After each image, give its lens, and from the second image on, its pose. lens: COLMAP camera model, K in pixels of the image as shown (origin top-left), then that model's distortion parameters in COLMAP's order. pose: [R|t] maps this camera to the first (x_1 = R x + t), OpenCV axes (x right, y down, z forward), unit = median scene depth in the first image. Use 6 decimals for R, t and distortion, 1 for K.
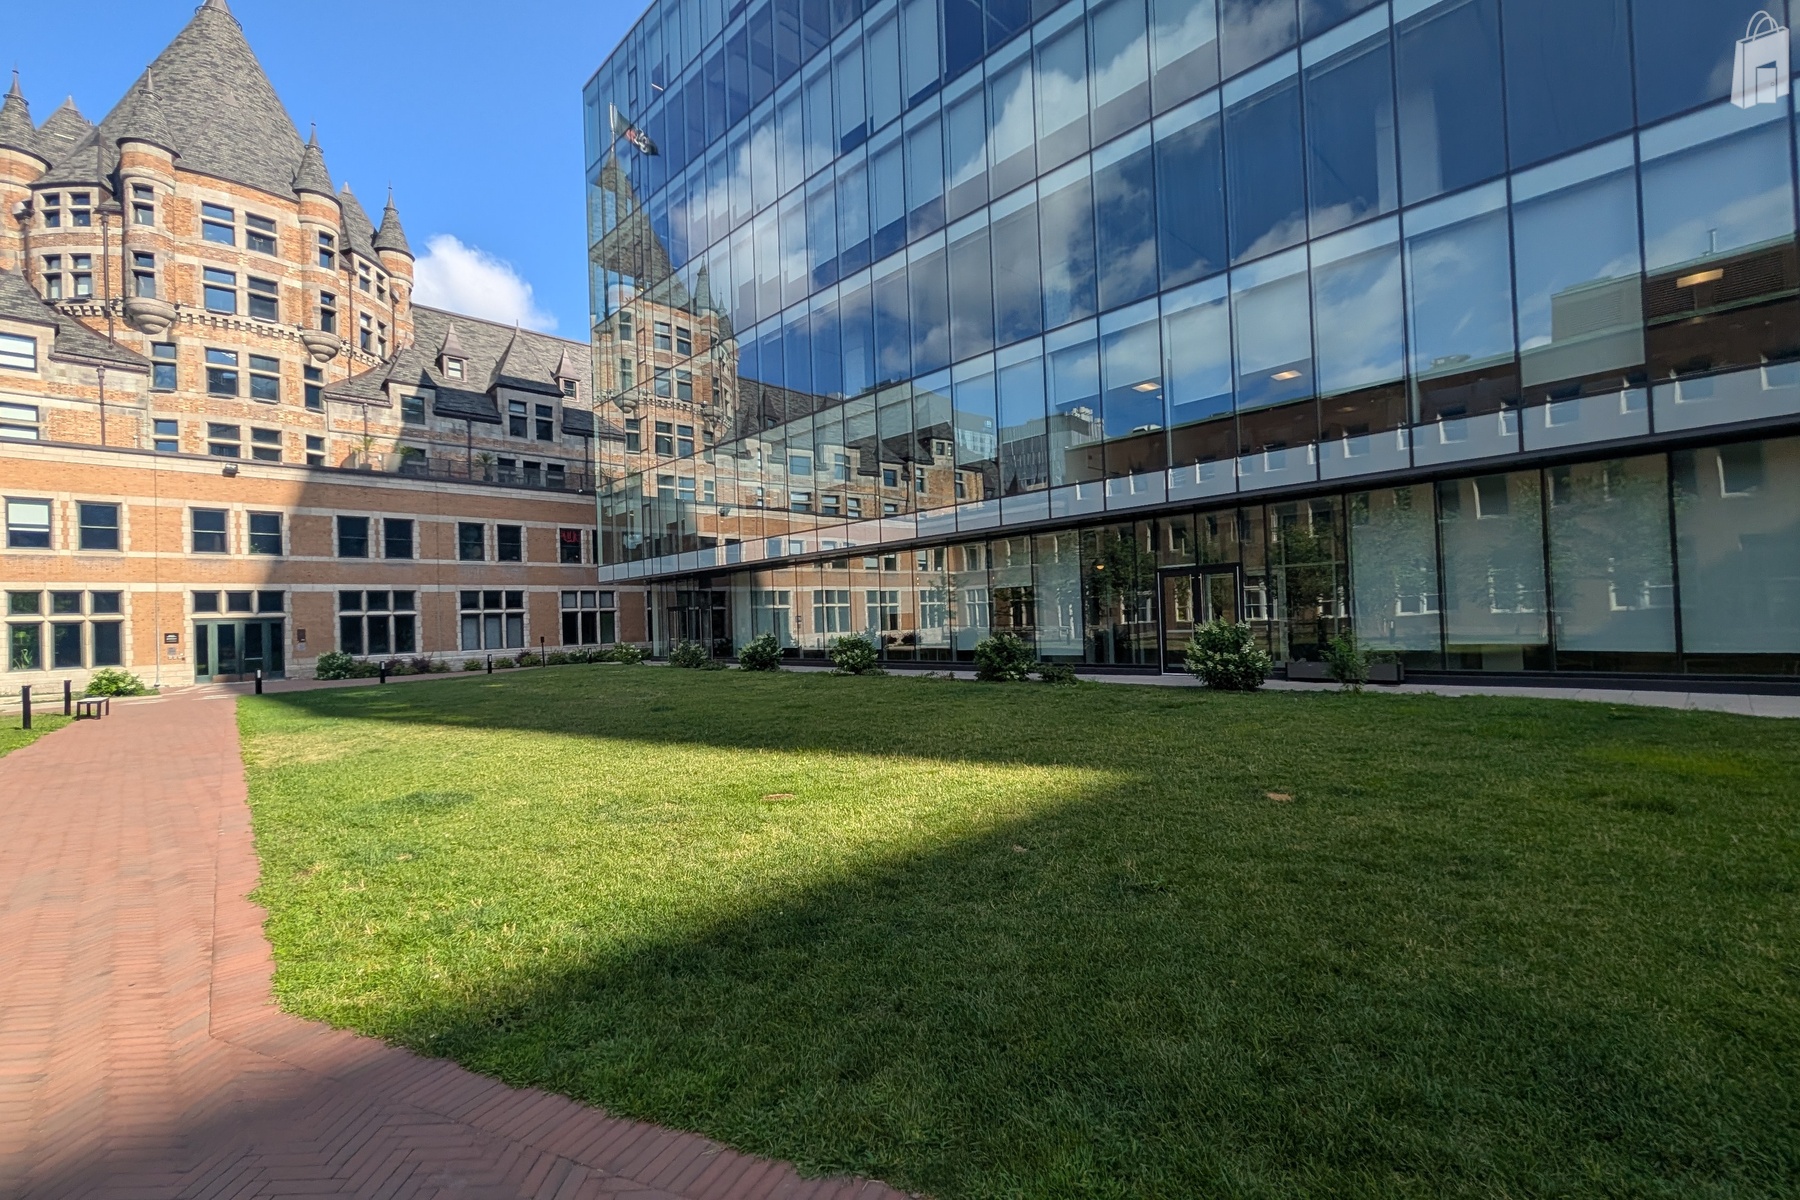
lens RADIAL K [[776.4, 0, 901.4], [0, 776.4, 607.0], [0, 0, 1]] dist [-0.000034, 0.000435]
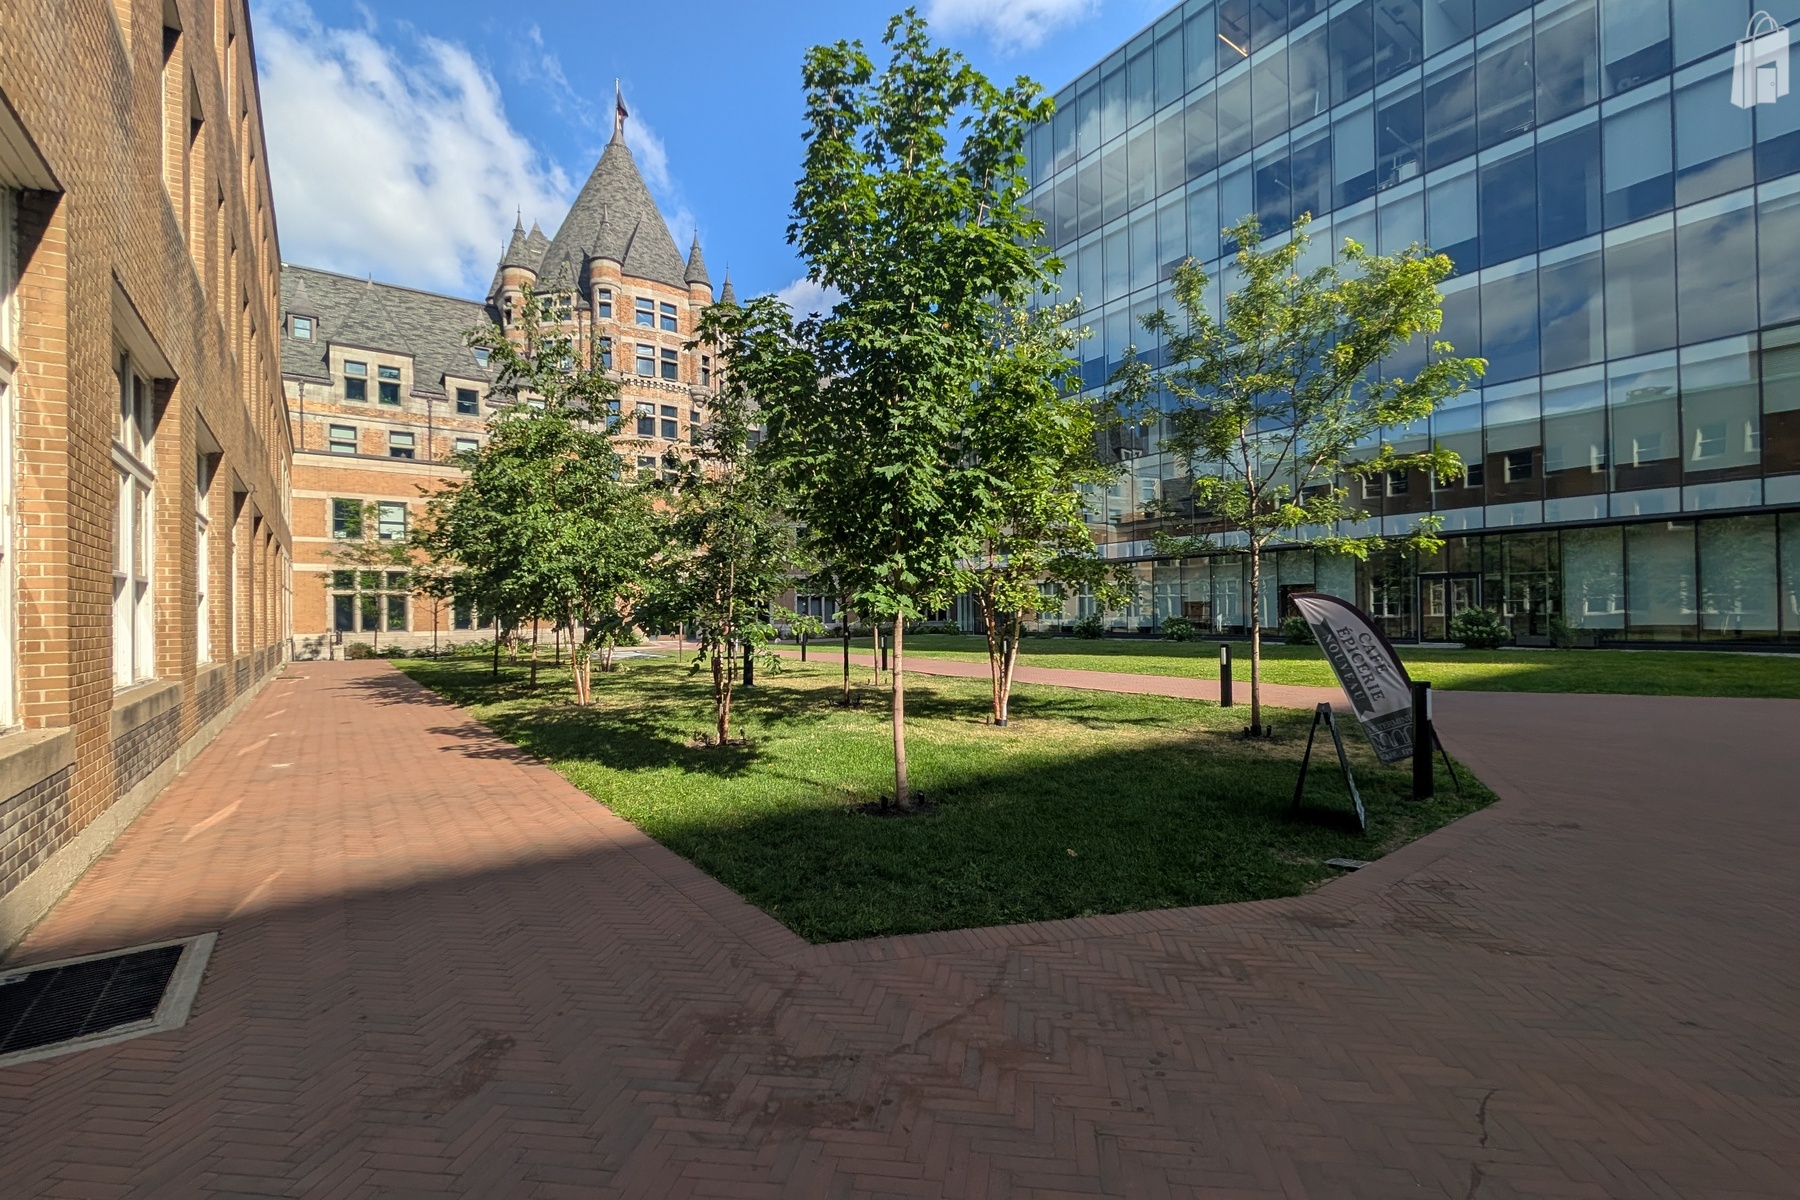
lens RADIAL K [[776.4, 0, 901.4], [0, 776.4, 607.0], [0, 0, 1]] dist [-0.000034, 0.000435]
pose [[0.988944, 0.021493, -0.146722, -0.222685], [-0.019978, 0.999731, 0.011797, 0.008609], [0.146936, -0.008735, 0.989107, -0.326647]]
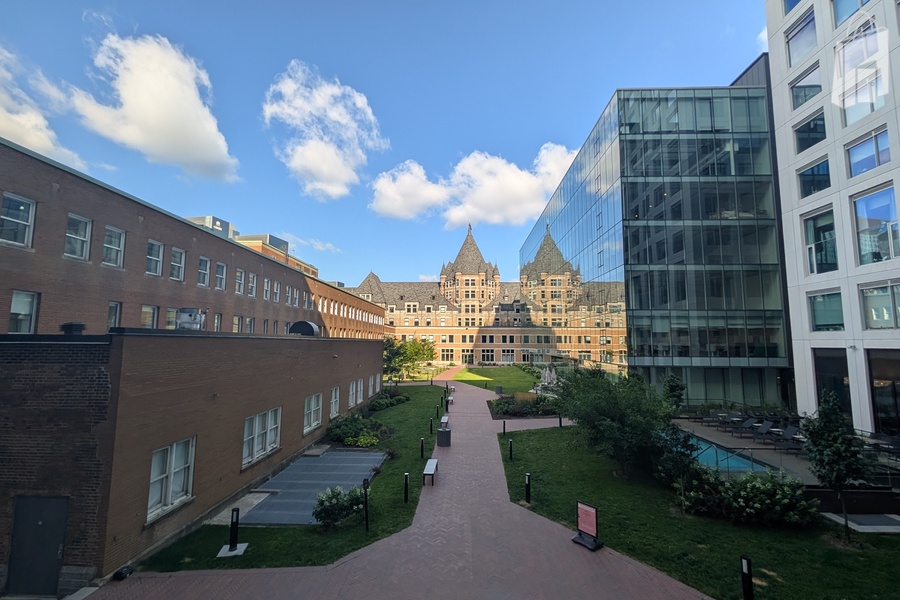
lens RADIAL K [[387.7, 0, 450.9], [0, 387.7, 304.7], [0, 0, 1]] dist [0.000255, 0.000127]
pose [[0.683546, -0.030790, -0.729258, 1.148062], [-0.020255, 0.997925, -0.061118, -0.167034], [0.729627, 0.056548, 0.681504, -1.050916]]
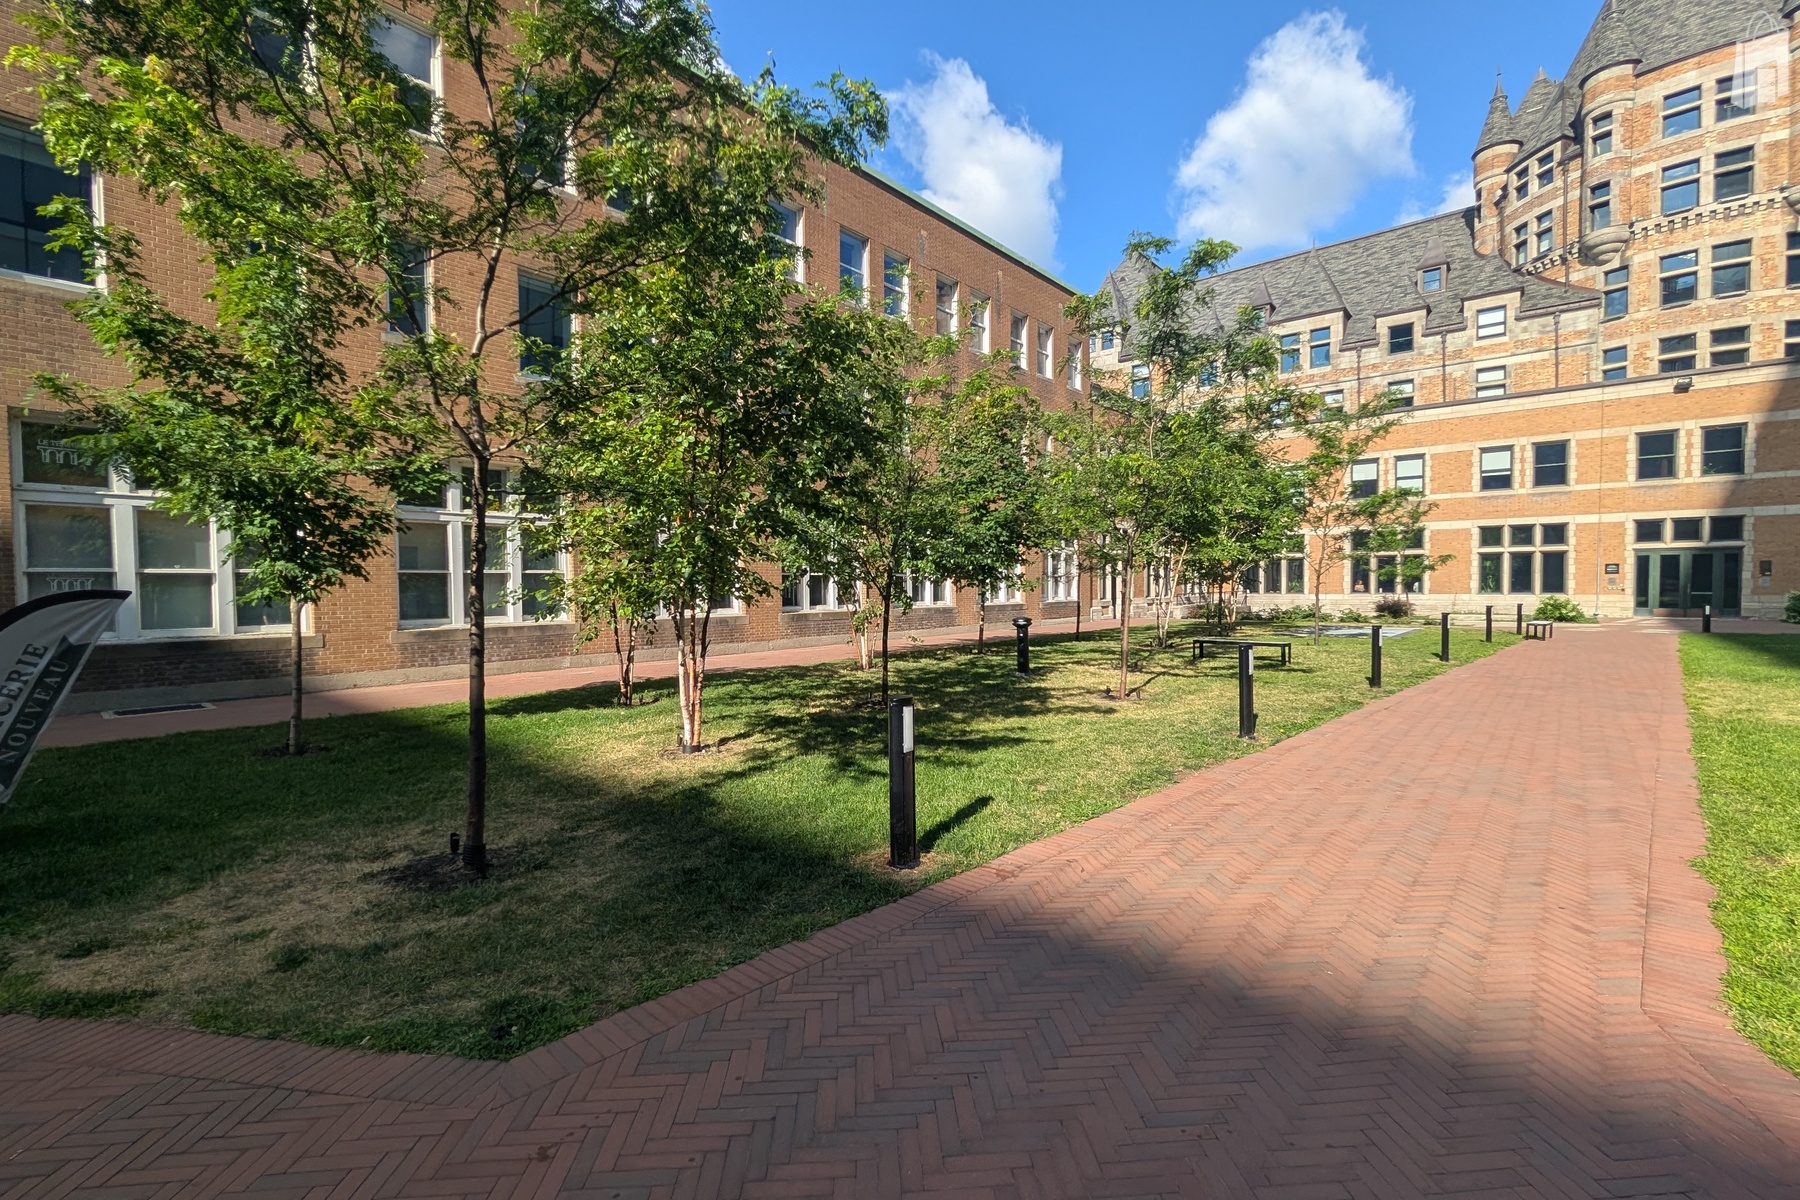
lens RADIAL K [[776.4, 0, 901.4], [0, 776.4, 607.0], [0, 0, 1]] dist [-0.000034, 0.000435]
pose [[0.076451, 0.065532, -0.994917, -0.010150], [0.021710, 0.997492, 0.067369, 0.002026], [0.996837, -0.026750, 0.074837, 0.010378]]
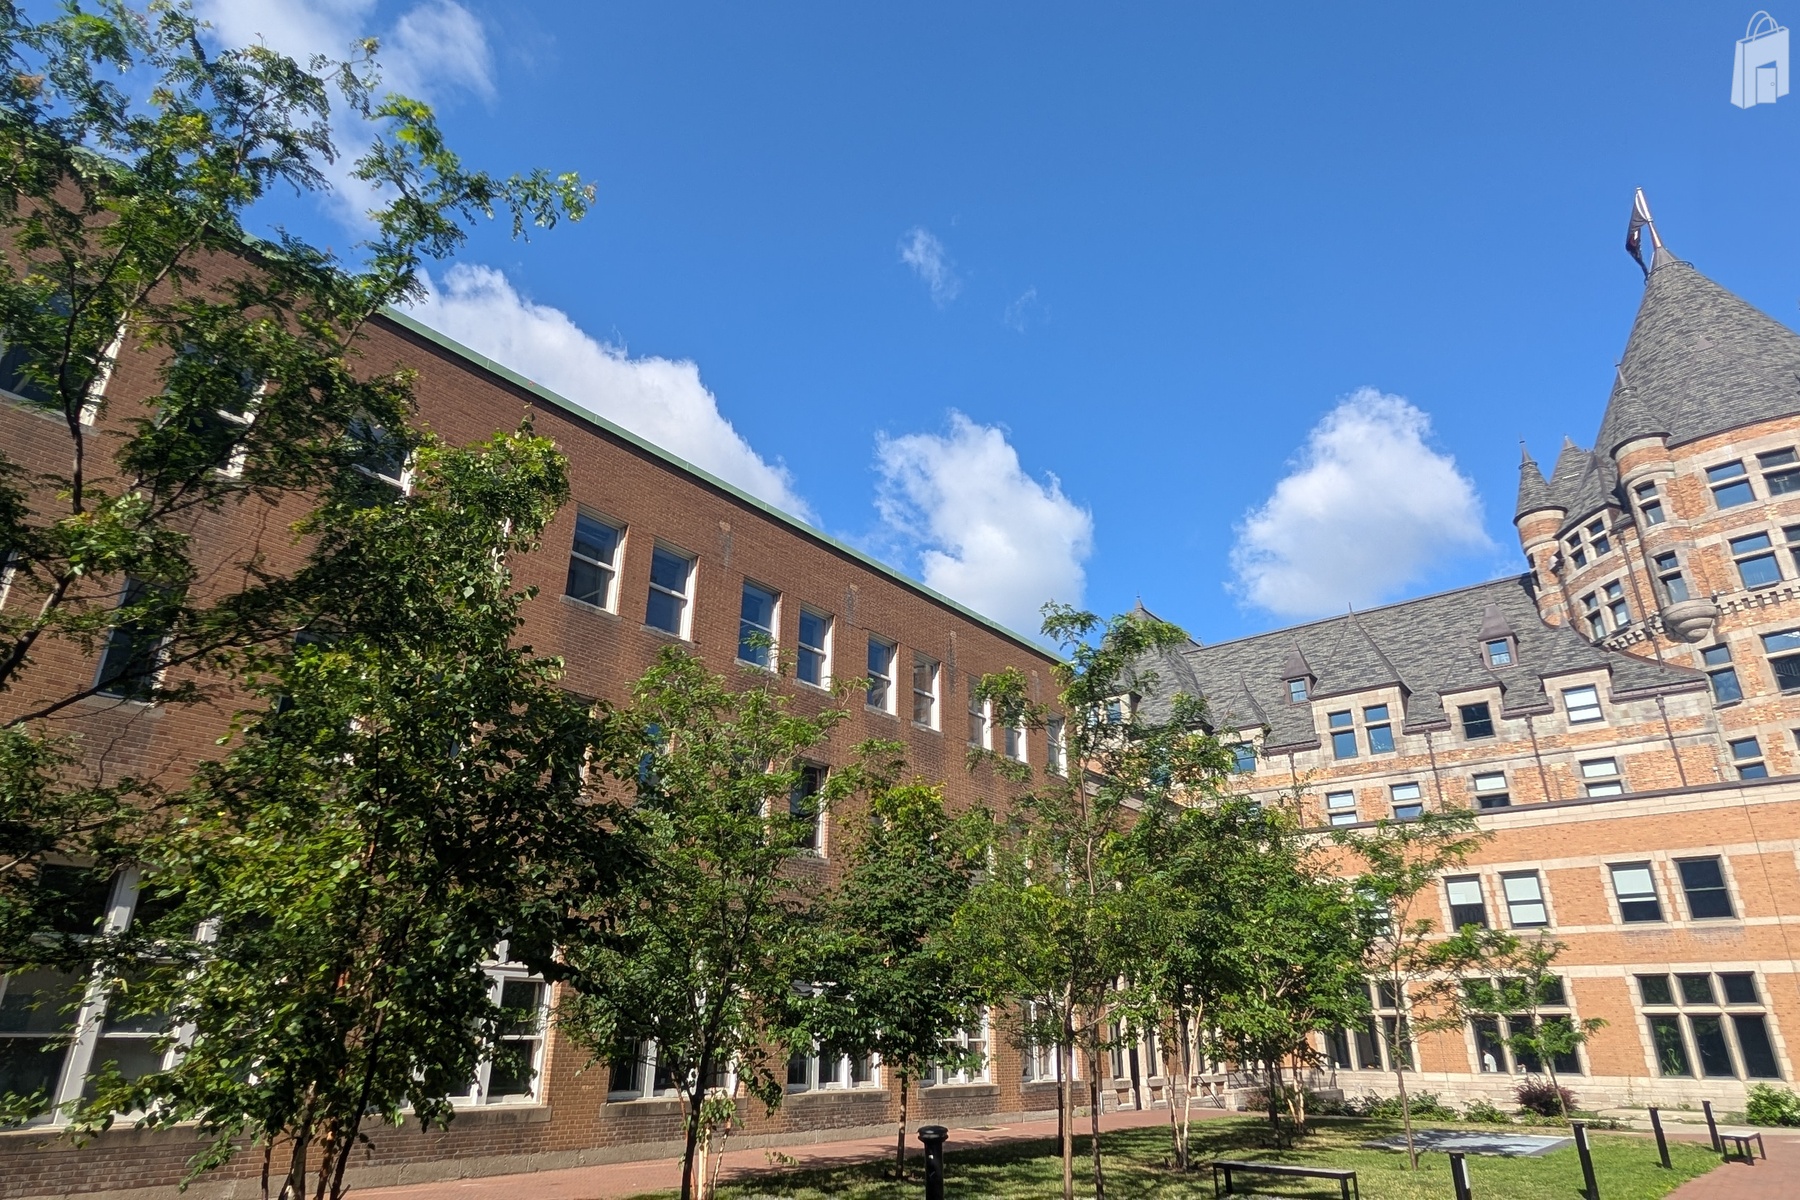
lens RADIAL K [[1041.1, 0, 901.0], [0, 1041.1, 610.3], [0, 0, 1]] dist [0.000324, 0.000212]
pose [[0.108291, -0.343469, -0.932900, -0.014811], [0.005740, 0.938619, -0.344909, -0.005690], [0.994103, 0.031996, 0.103616, 0.044459]]
